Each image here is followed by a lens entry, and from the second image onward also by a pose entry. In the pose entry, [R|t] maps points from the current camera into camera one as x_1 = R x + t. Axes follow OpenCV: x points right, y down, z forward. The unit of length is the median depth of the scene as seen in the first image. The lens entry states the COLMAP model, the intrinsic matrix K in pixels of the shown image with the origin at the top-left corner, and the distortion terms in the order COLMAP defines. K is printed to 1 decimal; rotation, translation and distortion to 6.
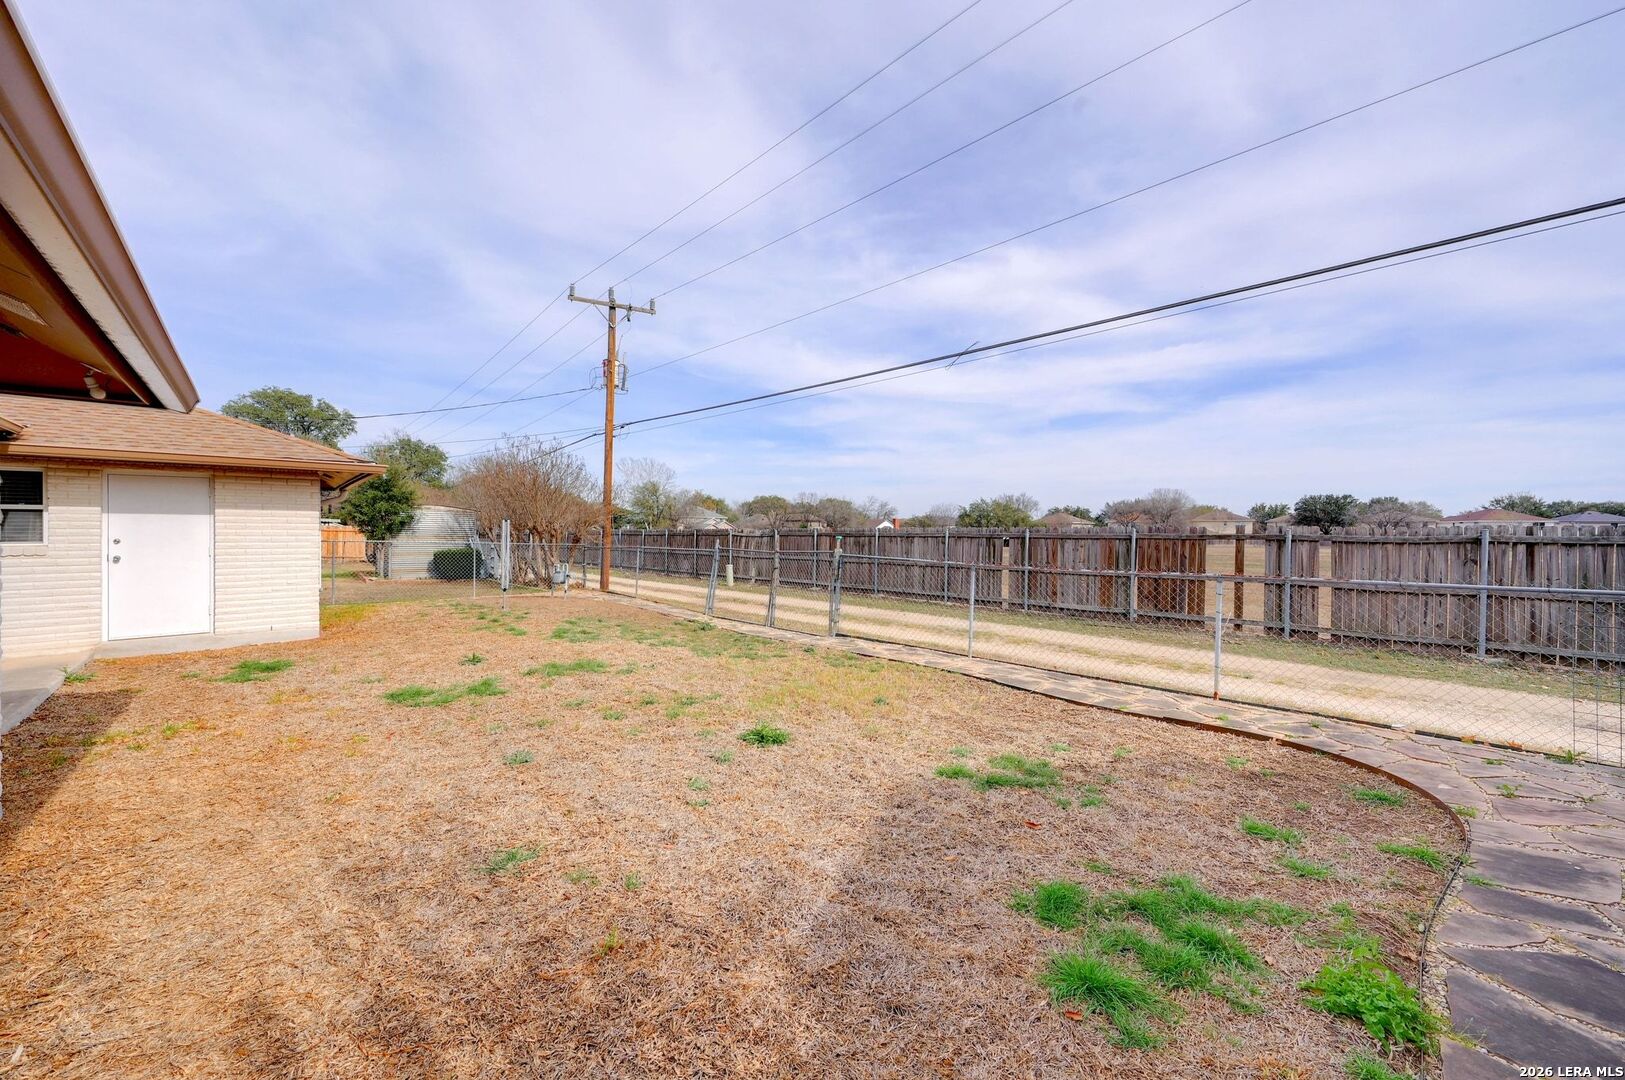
lens RADIAL K [[651.7, 0, 817.0], [0, 651.7, 540.8], [0, 0, 1]] dist [-0.001341, 0.000712]
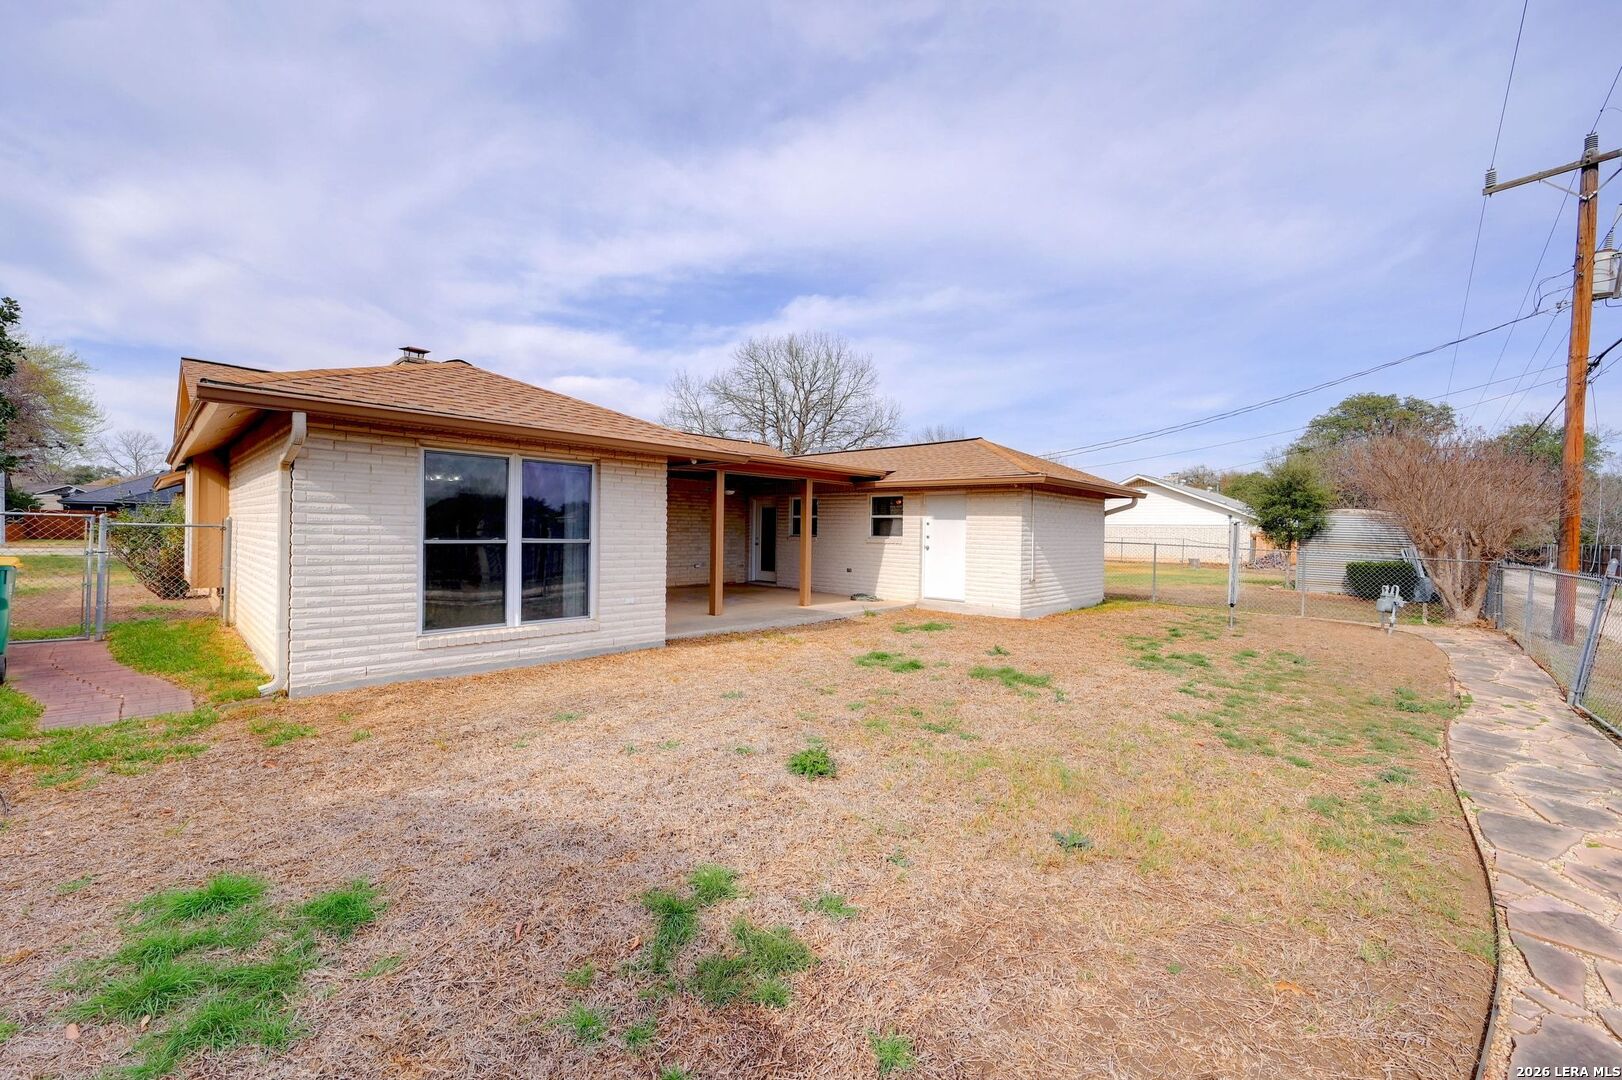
lens RADIAL K [[650.5, 0, 811.3], [0, 650.5, 527.7], [0, 0, 1]] dist [-0.001341, 0.000712]
pose [[0.073316, -0.000446, -0.997309, 0.219431], [-0.034767, 0.999391, -0.003003, -0.003074], [0.996703, 0.034893, 0.073256, 0.256539]]
